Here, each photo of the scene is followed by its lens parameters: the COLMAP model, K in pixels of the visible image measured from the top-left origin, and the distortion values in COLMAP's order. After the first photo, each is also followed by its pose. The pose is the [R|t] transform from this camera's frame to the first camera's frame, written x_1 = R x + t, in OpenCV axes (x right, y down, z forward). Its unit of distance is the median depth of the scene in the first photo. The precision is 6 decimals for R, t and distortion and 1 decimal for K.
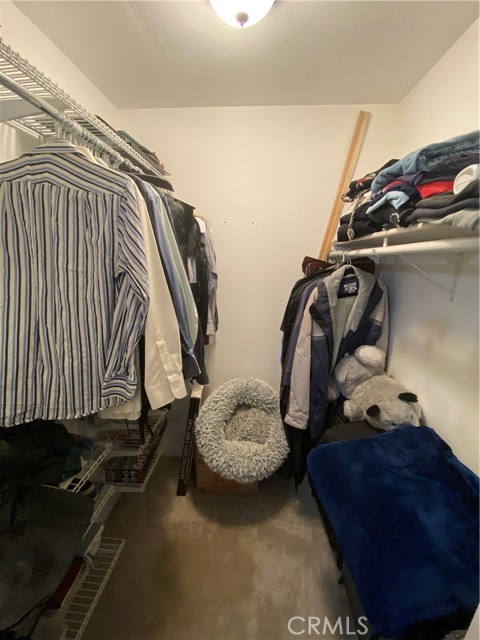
lens RADIAL K [[259.7, 0, 239.4], [0, 259.7, 320.8], [0, 0, 1]] dist [0.031481, -0.025205]
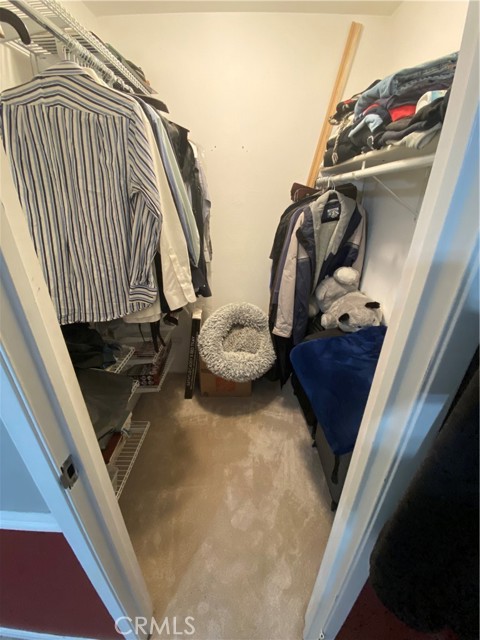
lens RADIAL K [[259.7, 0, 239.4], [0, 259.7, 320.8], [0, 0, 1]] dist [0.031481, -0.025205]
pose [[0.998699, -0.029713, 0.041434, -0.035946], [0.020146, 0.976478, 0.214672, 0.085247], [-0.046838, -0.213558, 0.975807, -0.186067]]
